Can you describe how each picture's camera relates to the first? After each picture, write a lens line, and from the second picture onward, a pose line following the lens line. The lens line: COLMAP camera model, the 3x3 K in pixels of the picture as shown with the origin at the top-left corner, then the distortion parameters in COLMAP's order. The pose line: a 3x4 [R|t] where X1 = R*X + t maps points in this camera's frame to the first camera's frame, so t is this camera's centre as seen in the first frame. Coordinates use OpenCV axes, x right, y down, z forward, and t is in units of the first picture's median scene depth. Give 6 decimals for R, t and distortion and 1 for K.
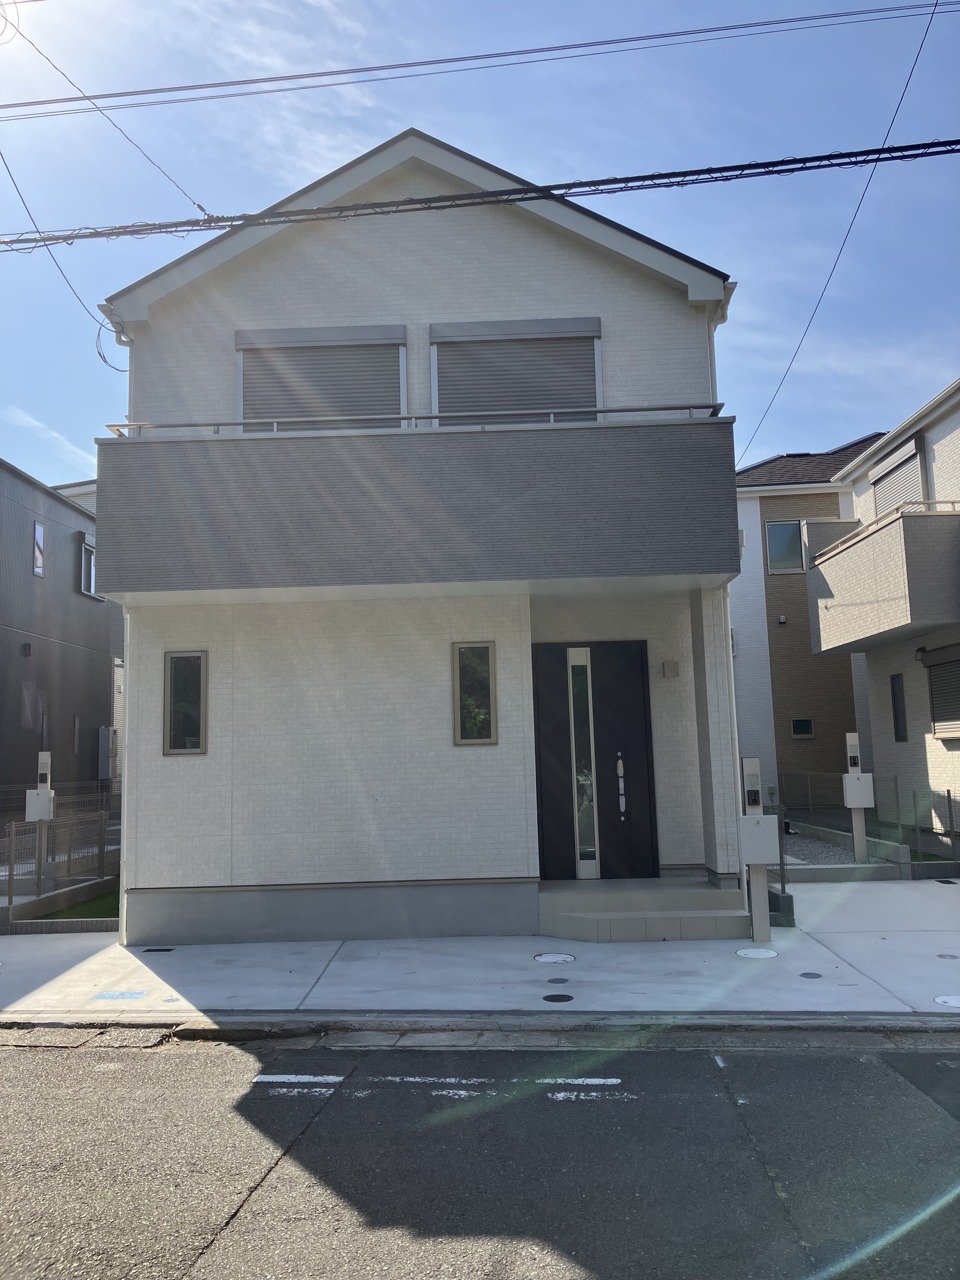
lens RADIAL K [[1036.3, 0, 456.8], [0, 1036.3, 637.5], [0, 0, 1]] dist [0.139681, -0.434715]
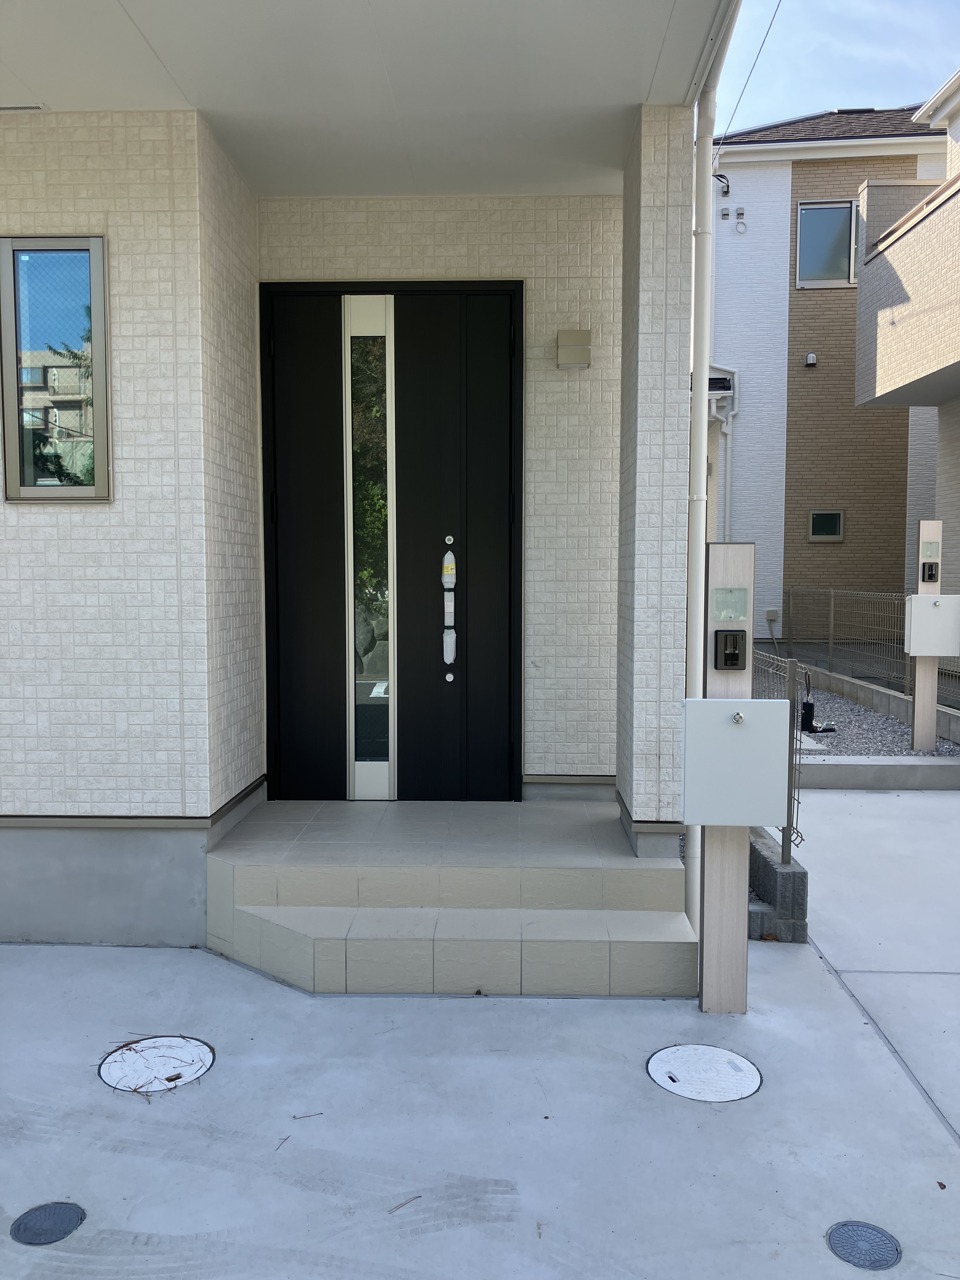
lens RADIAL K [[1040.7, 0, 422.1], [0, 1040.7, 643.3], [0, 0, 1]] dist [0.079205, -0.128890]
pose [[0.999199, 0.029032, -0.027537, 0.159678], [-0.023448, 0.982463, 0.184979, 0.073007], [0.032424, -0.184185, 0.982357, 0.547240]]
